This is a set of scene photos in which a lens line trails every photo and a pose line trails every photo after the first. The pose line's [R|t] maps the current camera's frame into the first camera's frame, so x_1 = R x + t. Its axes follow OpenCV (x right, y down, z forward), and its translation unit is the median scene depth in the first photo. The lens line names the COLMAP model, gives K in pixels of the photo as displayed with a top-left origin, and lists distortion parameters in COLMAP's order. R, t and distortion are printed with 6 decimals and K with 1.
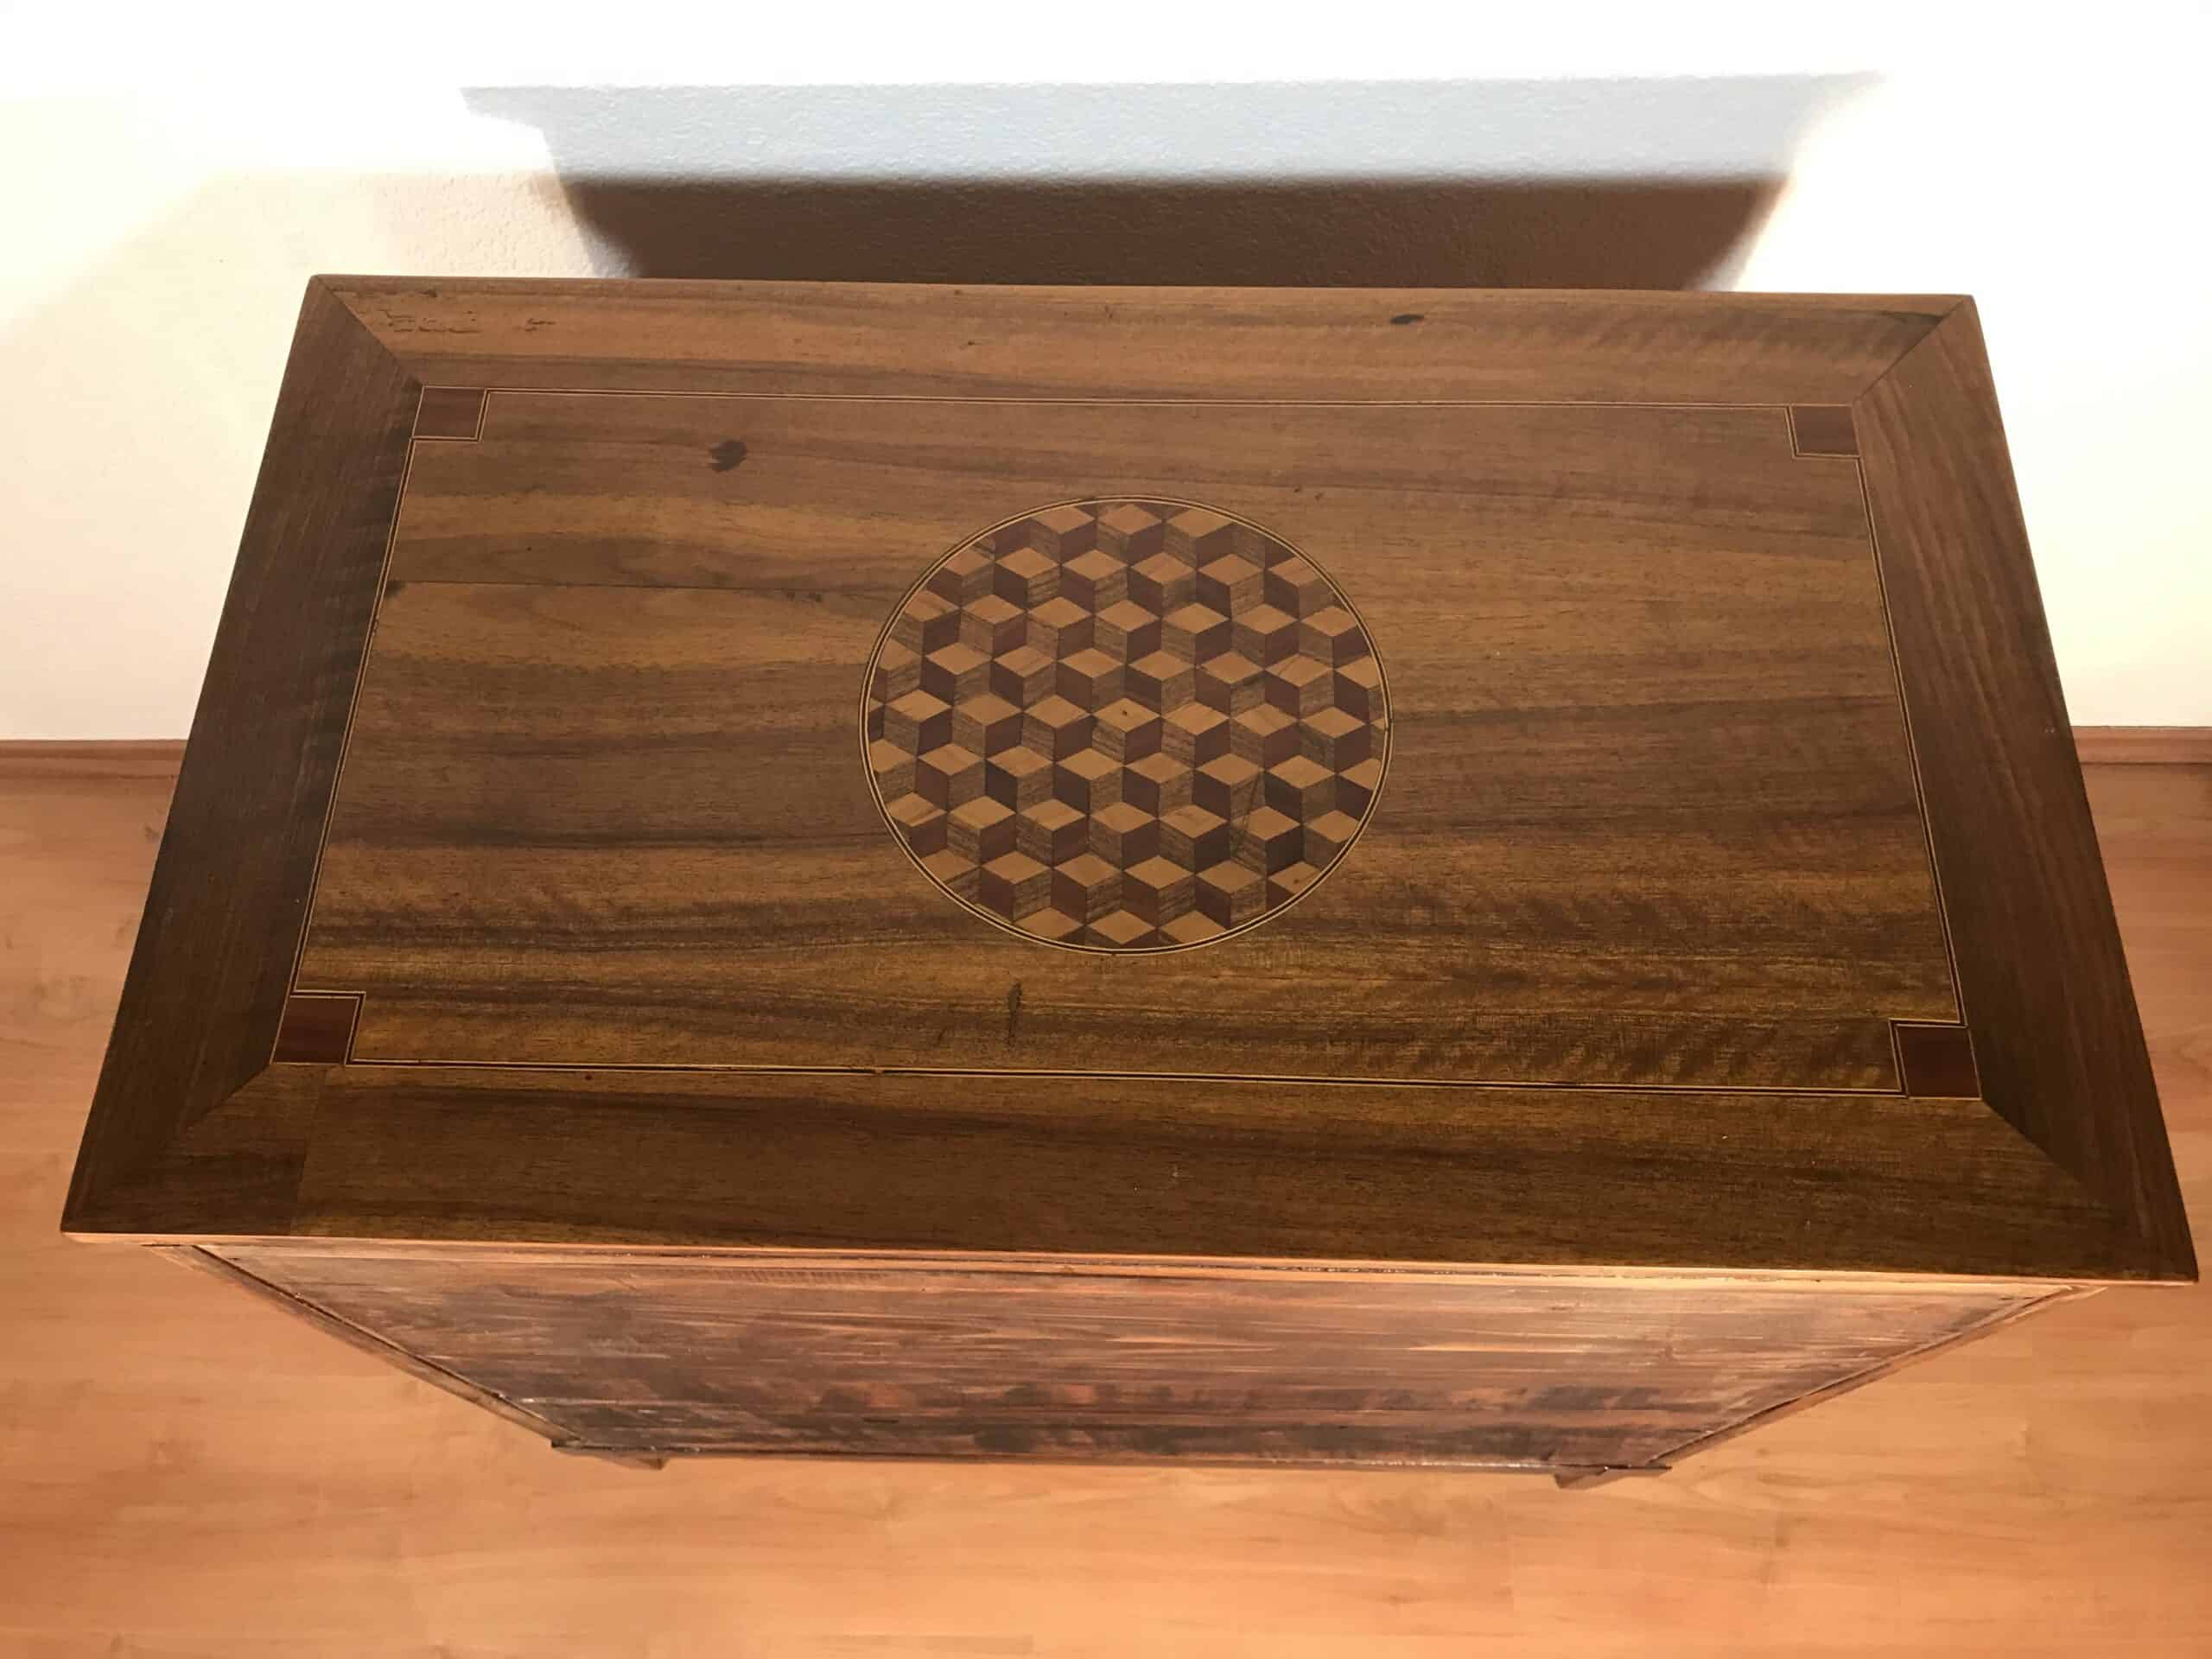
lens RADIAL K [[1987.7, 0, 1106.0], [0, 1987.7, 829.5], [0, 0, 1]] dist [0.004284, -0.024500]
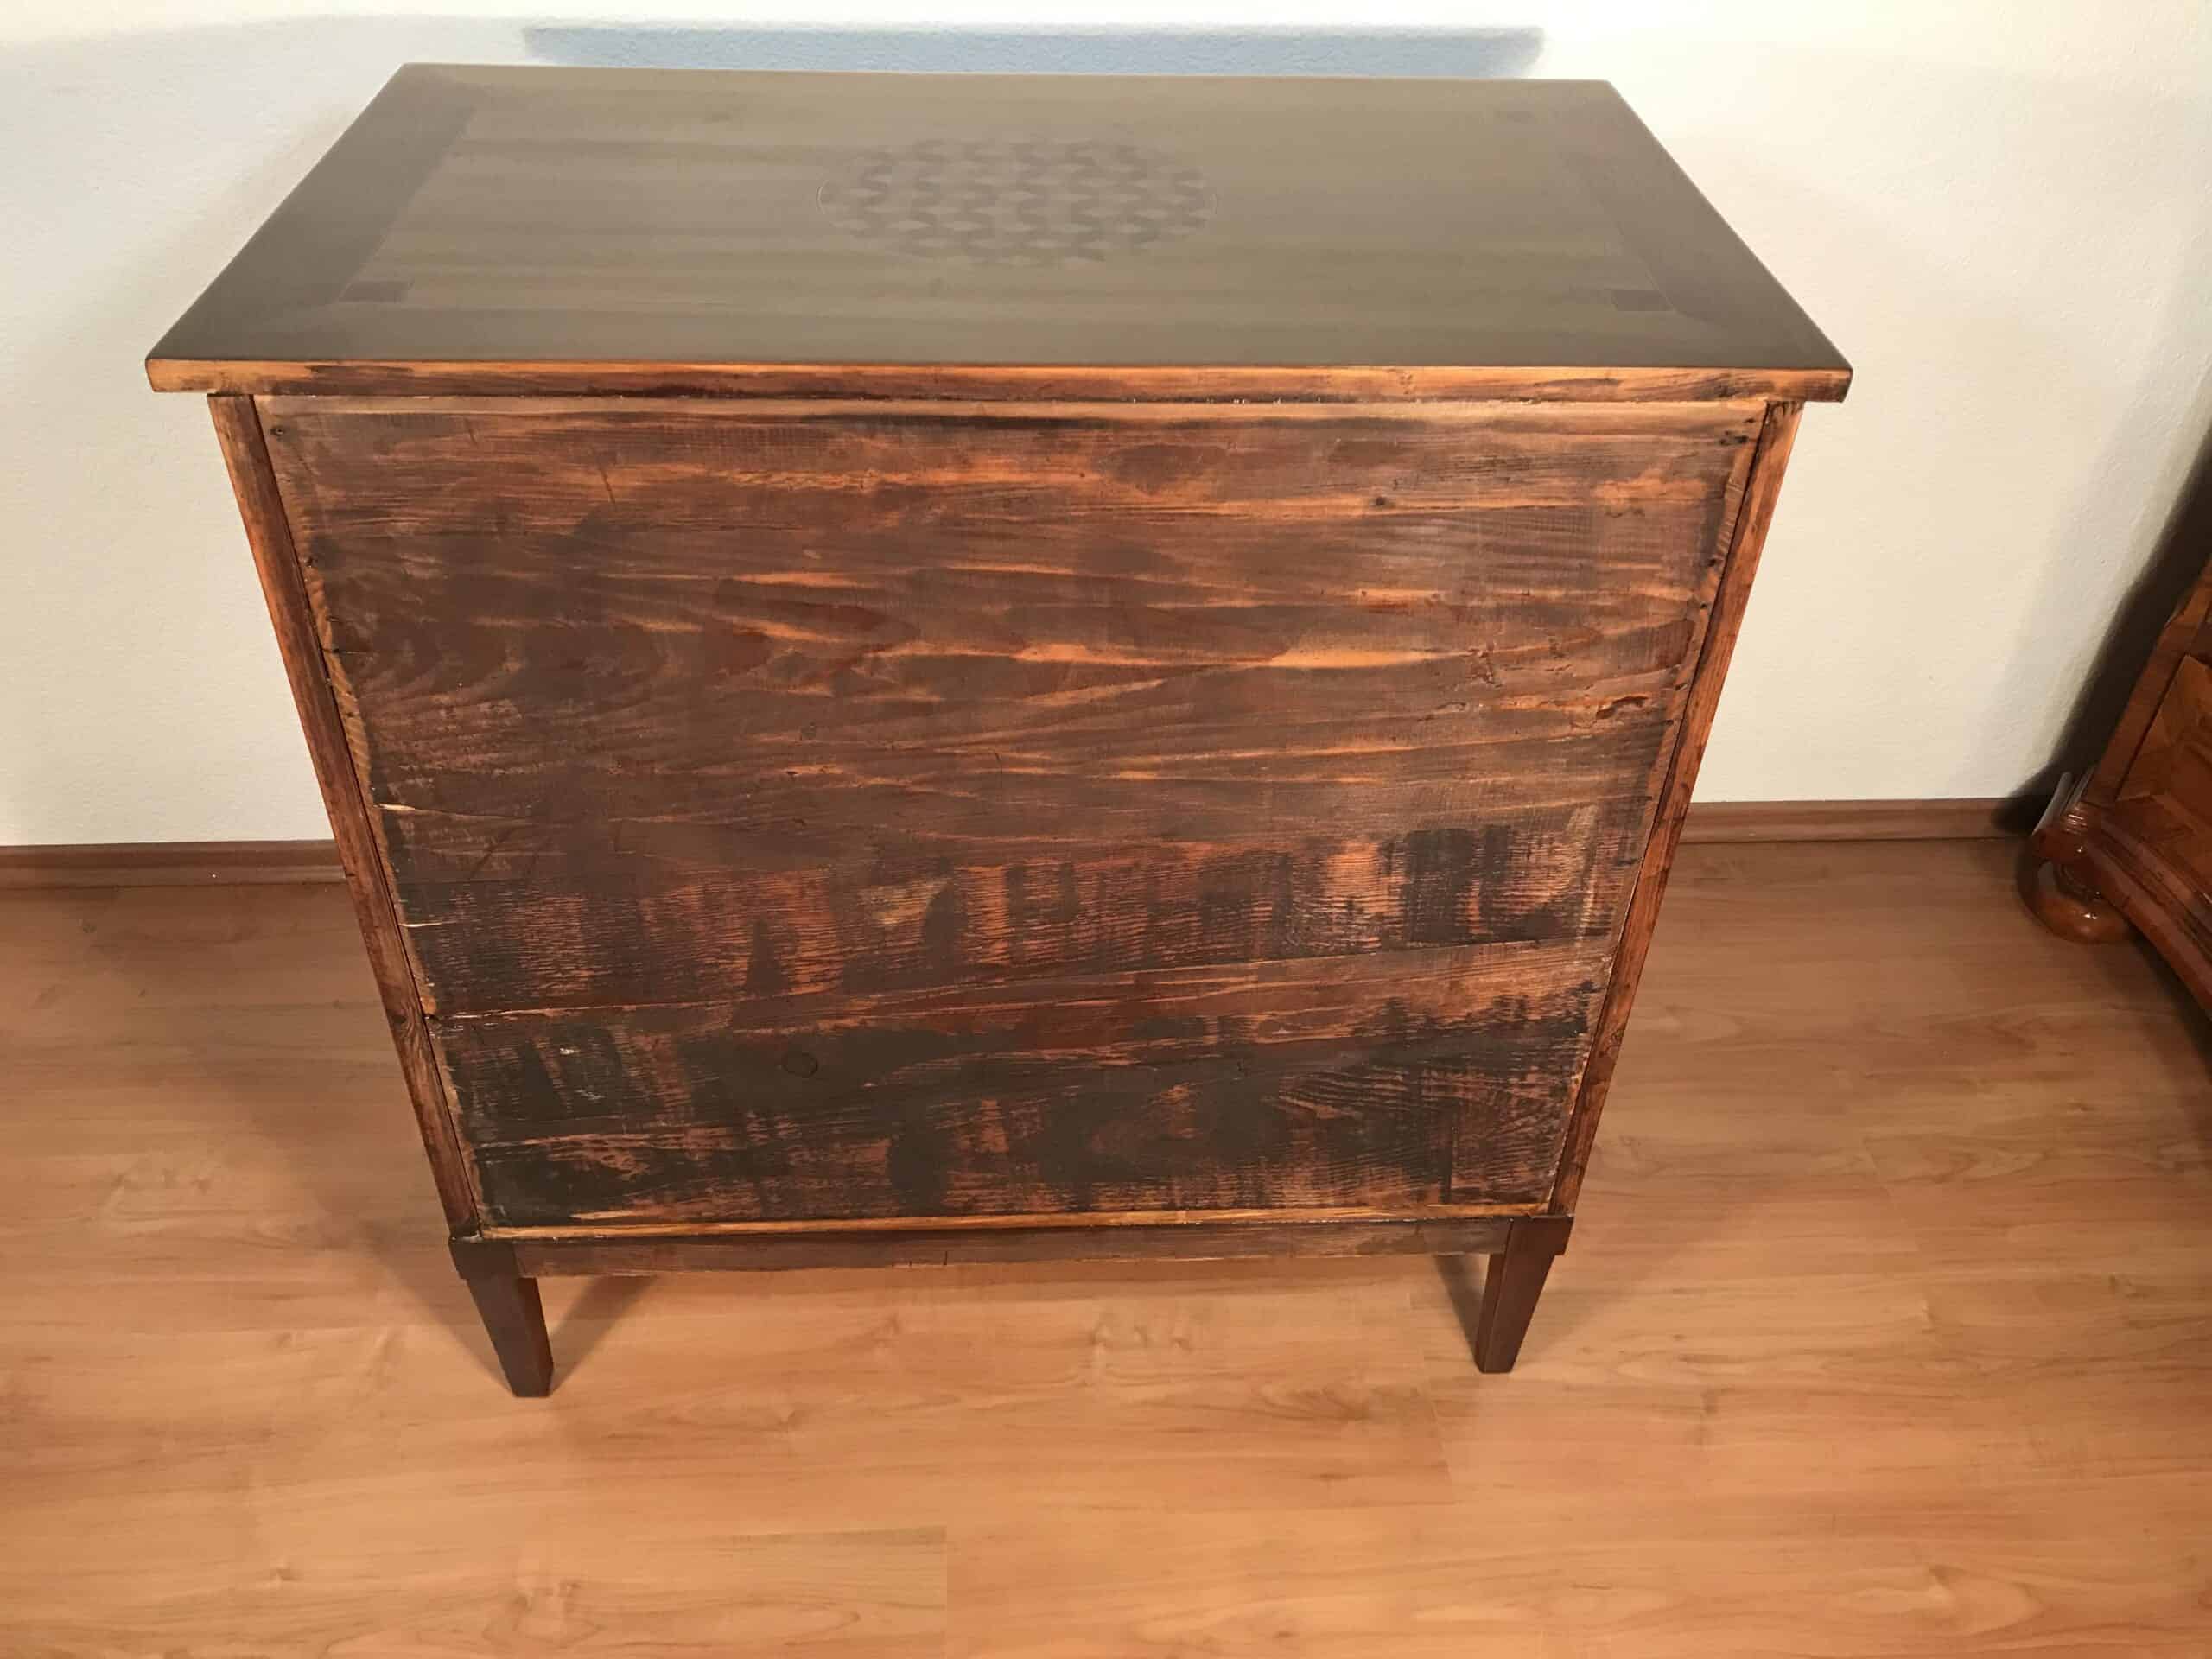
lens RADIAL K [[1985.3, 0, 1167.1], [0, 1985.3, 829.3], [0, 0, 1]] dist [0.000886, 0.010036]
pose [[0.995545, -0.019284, 0.092291, -0.012865], [0.060633, 0.880549, -0.470061, 0.558151], [-0.072202, 0.473563, 0.877796, 0.021753]]
